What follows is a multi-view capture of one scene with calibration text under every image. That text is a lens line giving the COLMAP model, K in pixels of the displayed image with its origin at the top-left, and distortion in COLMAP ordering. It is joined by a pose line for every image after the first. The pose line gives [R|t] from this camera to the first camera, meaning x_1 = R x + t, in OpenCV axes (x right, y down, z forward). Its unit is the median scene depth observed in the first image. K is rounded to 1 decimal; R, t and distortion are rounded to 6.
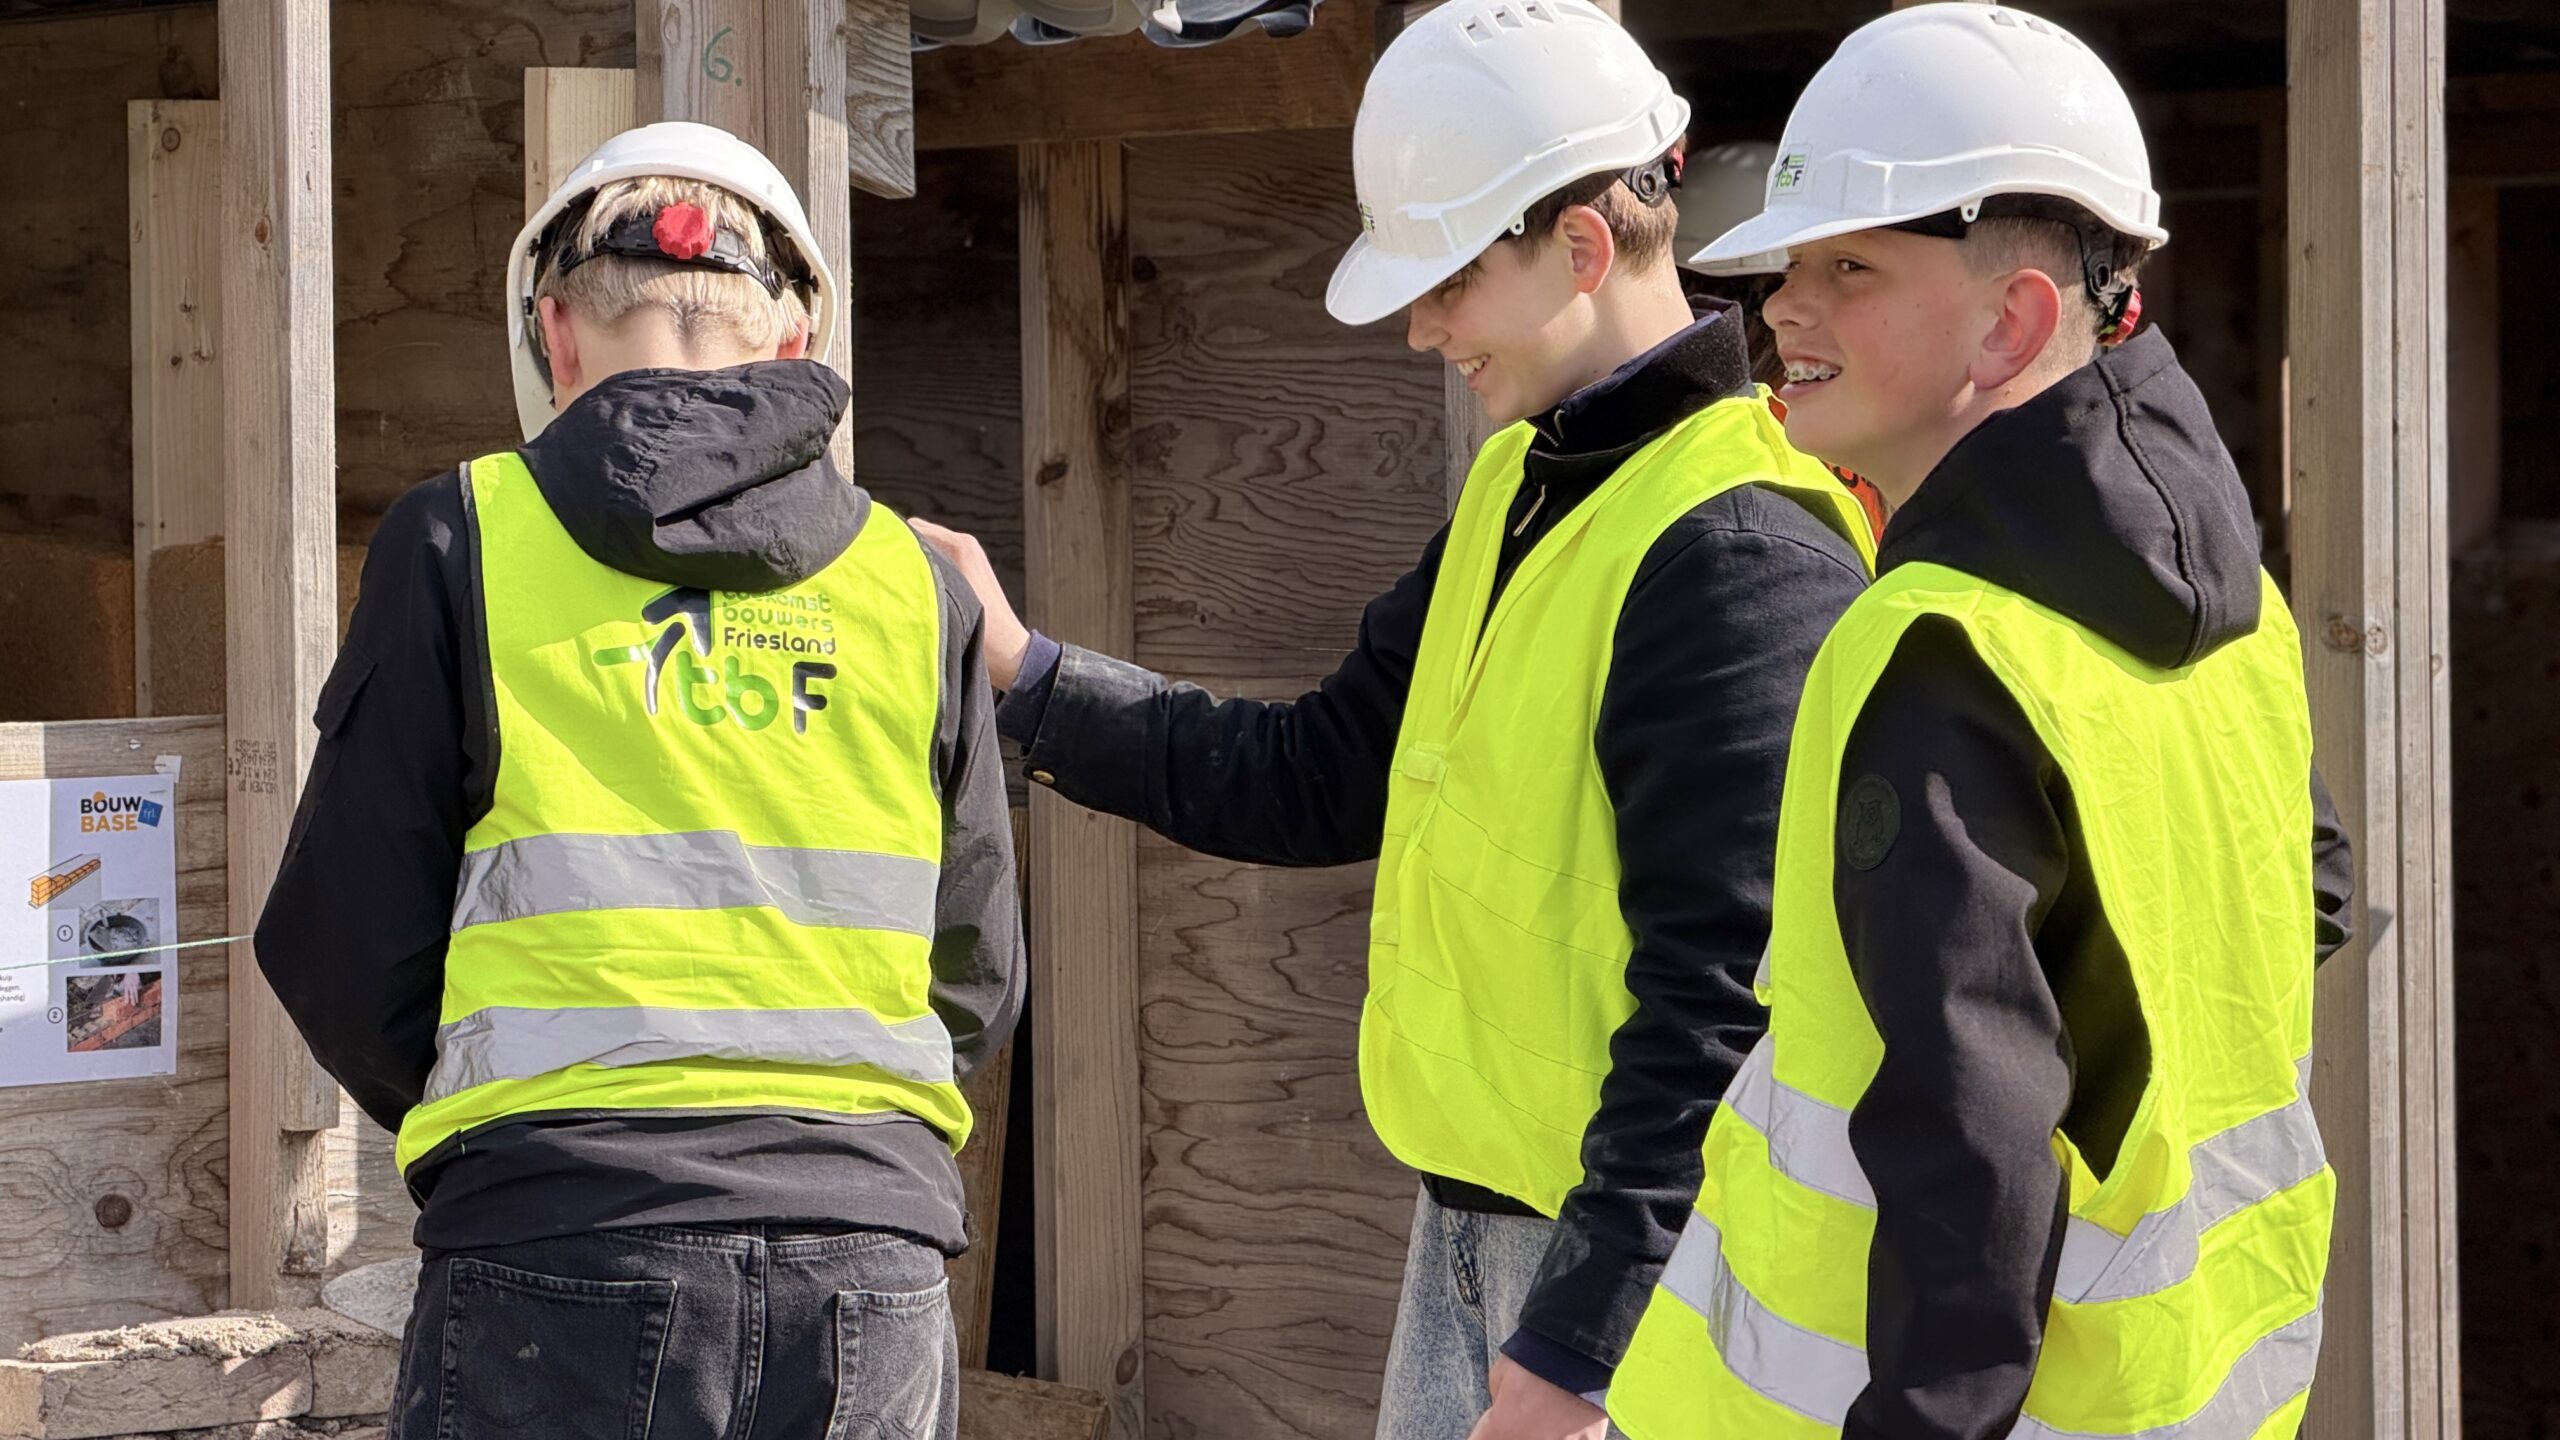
lens RADIAL K [[7999.2, 0, 1280.9], [0, 7999.2, 719.8], [0, 0, 1]] dist [0.207110, 0.000000]
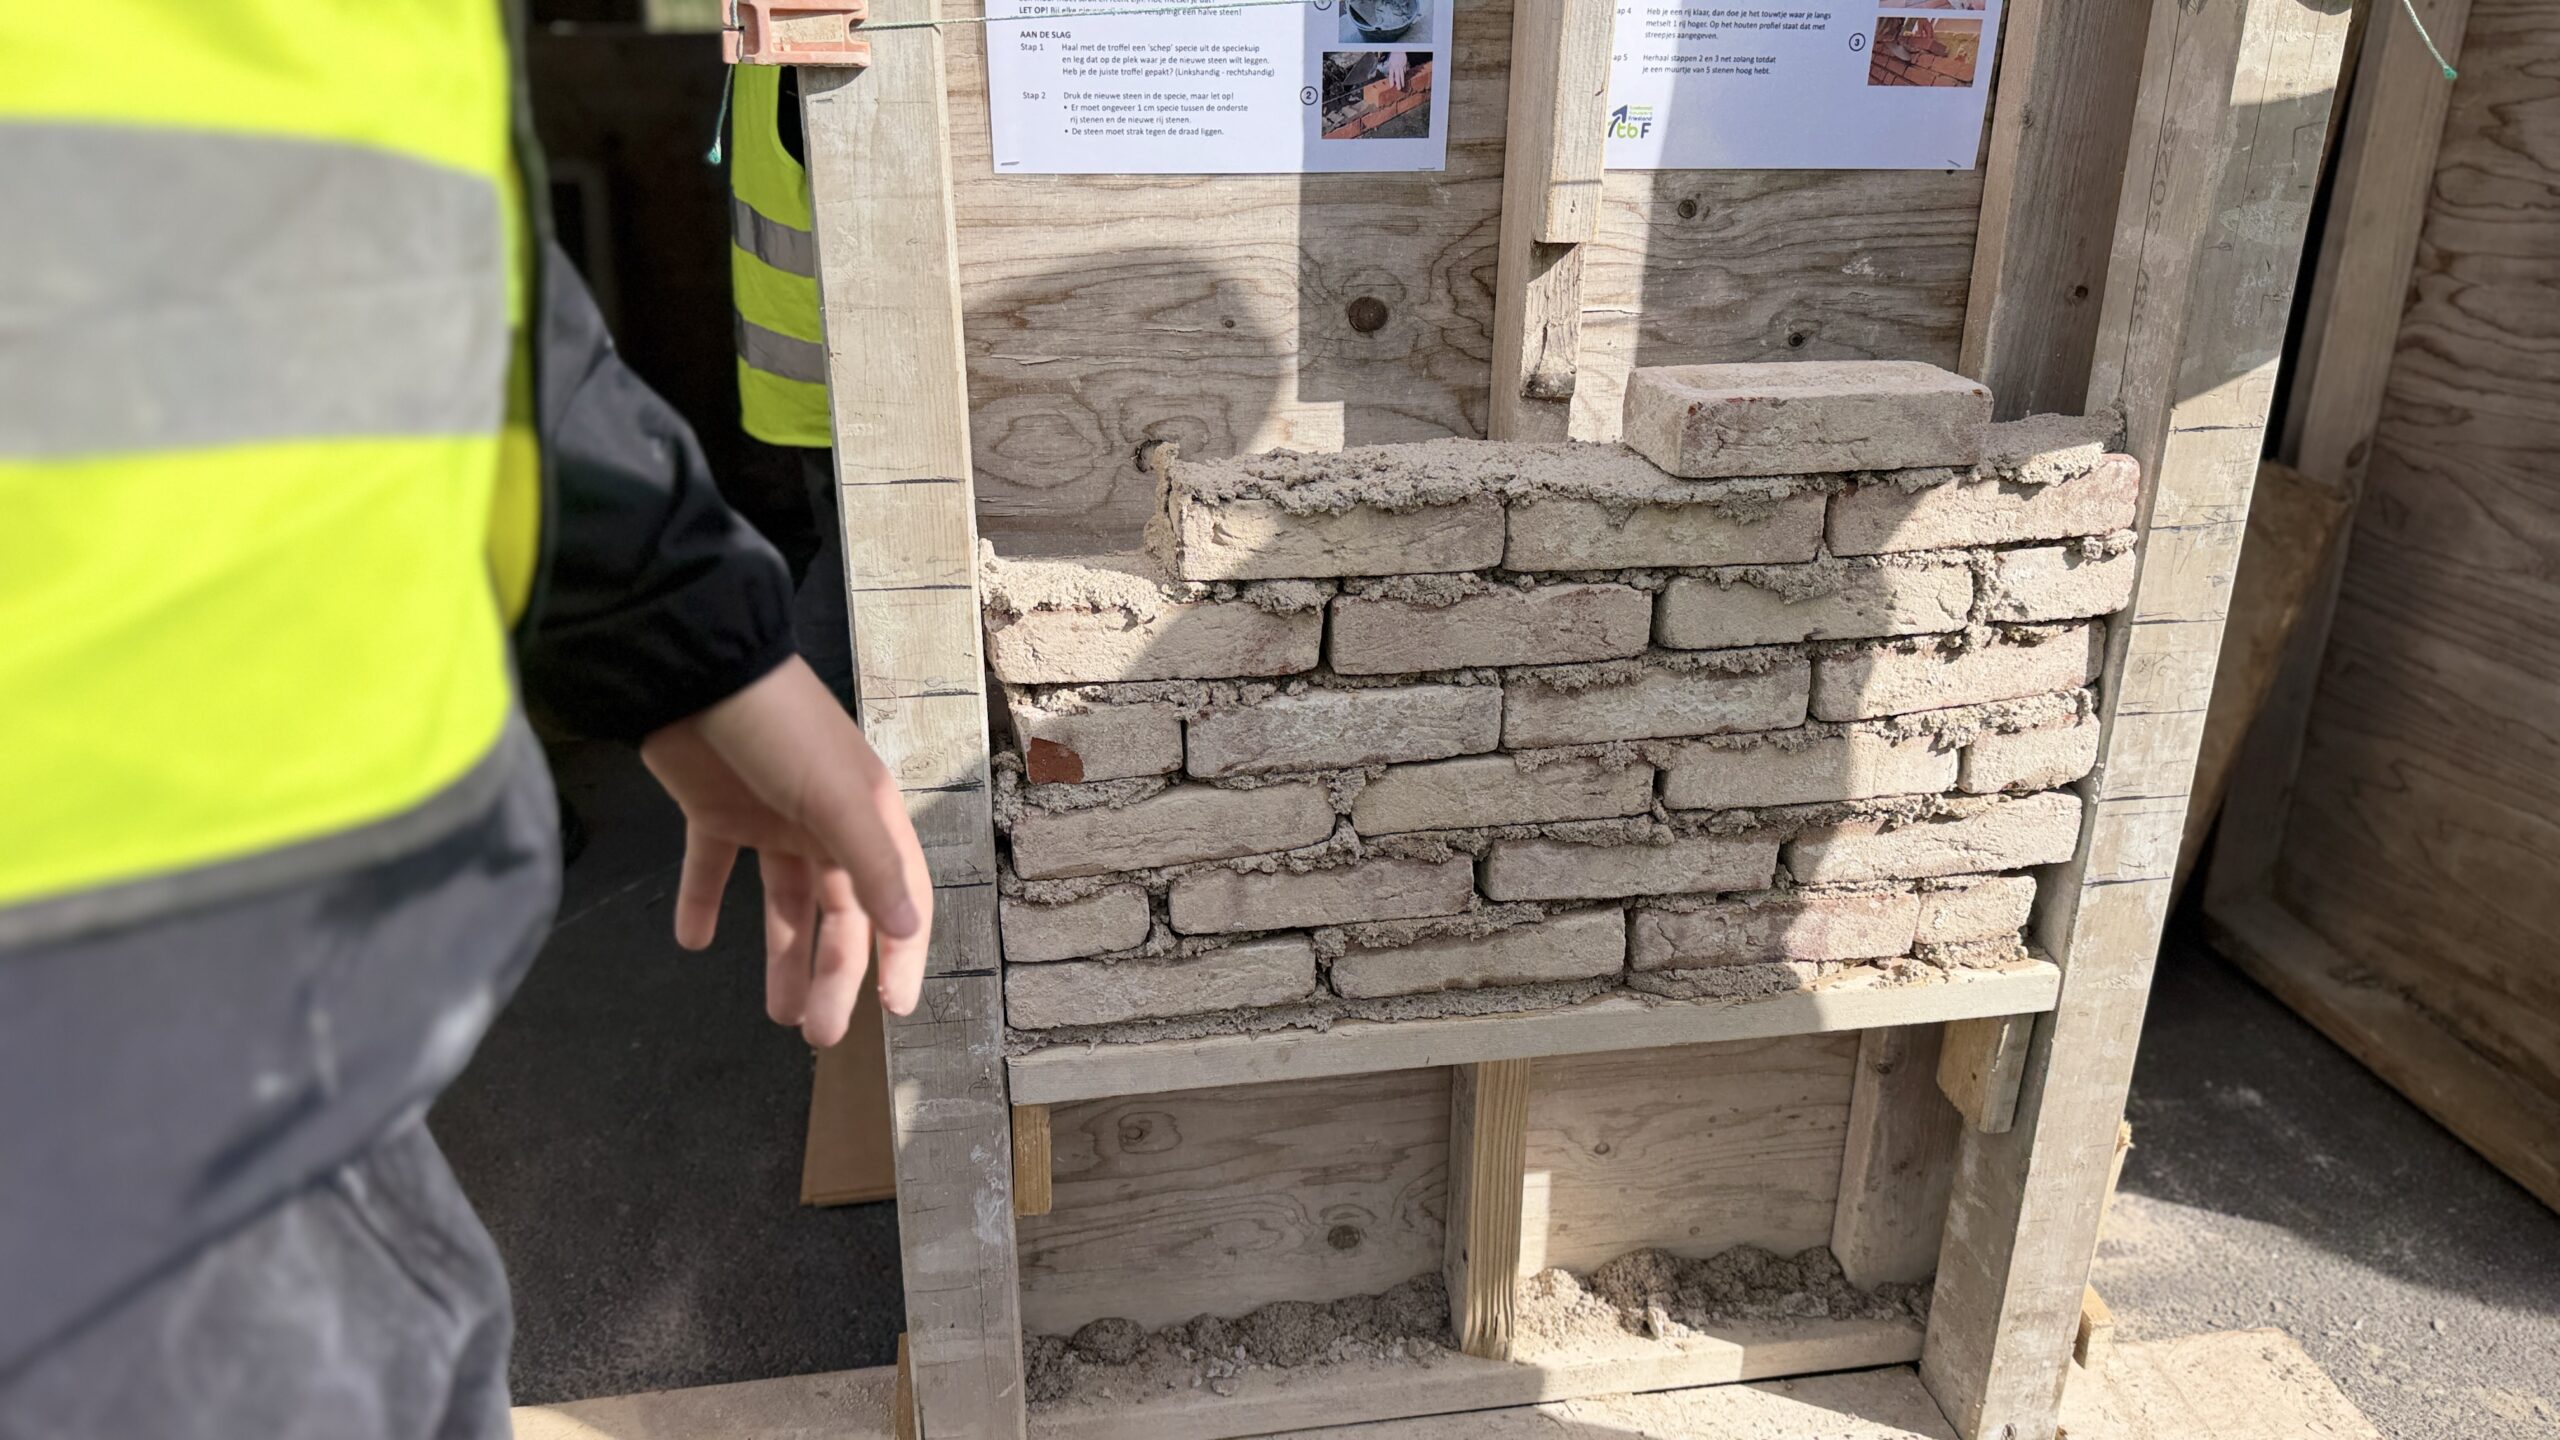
lens RADIAL K [[1847.2, 0, 1293.5], [0, 1847.2, 827.7], [0, 0, 1]] dist [0.010408, -0.016964]
pose [[0.893235, 0.193406, -0.405864, -0.049277], [-0.031381, 0.927361, 0.372849, 0.035113], [0.448494, -0.320306, 0.834420, 0.782418]]
